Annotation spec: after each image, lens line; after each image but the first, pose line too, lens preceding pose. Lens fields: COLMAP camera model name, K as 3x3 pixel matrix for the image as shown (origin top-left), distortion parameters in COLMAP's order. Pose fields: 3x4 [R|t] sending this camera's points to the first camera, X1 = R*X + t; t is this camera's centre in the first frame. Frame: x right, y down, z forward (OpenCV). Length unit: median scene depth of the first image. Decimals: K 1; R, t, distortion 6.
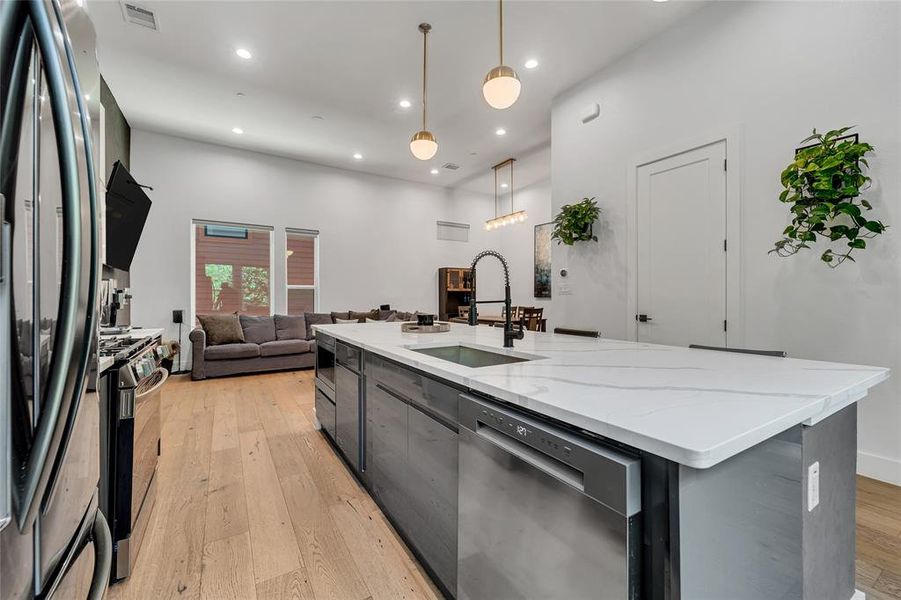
lens RADIAL K [[366.7, 0, 443.9], [0, 366.7, 298.9], [0, 0, 1]] dist [-0.003514, -0.000343]
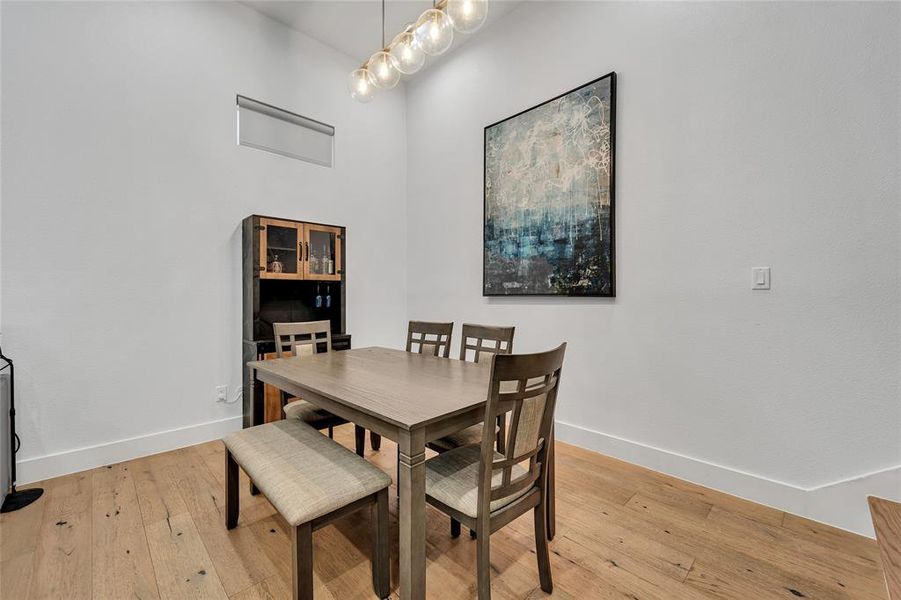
lens RADIAL K [[366.7, 0, 448.0], [0, 366.7, 295.2], [0, 0, 1]] dist [-0.003514, -0.000343]
pose [[0.973081, 0.001813, 0.230456, 0.113186], [-0.001969, 0.999998, 0.000445, -0.005821], [-0.230455, -0.000887, 0.973083, 0.618408]]
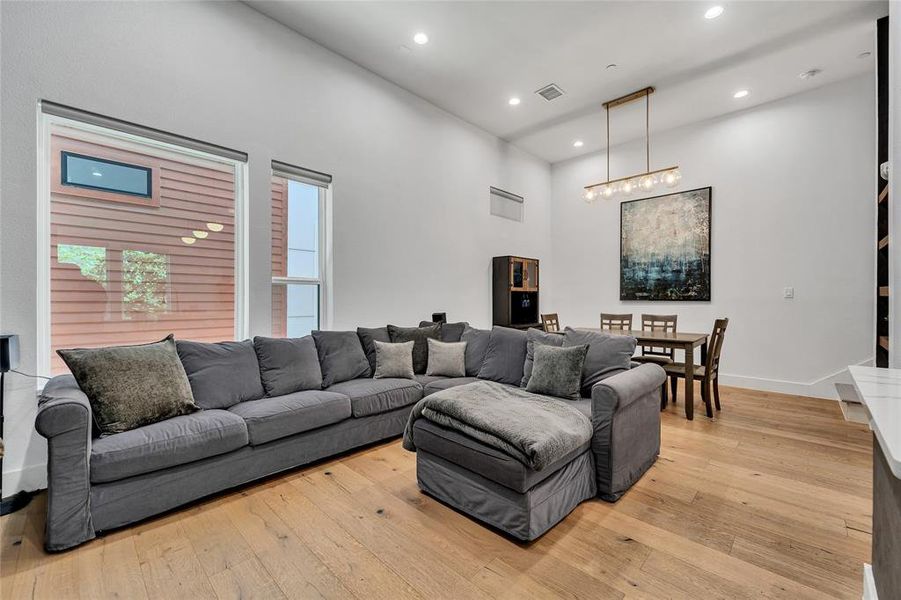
lens RADIAL K [[366.7, 0, 443.7], [0, 366.7, 300.9], [0, 0, 1]] dist [-0.003514, -0.000343]
pose [[0.968372, 0.001804, 0.249504, -0.283309], [-0.002984, 0.999986, 0.004352, -0.006016], [-0.249493, -0.004958, 0.968364, 0.396445]]
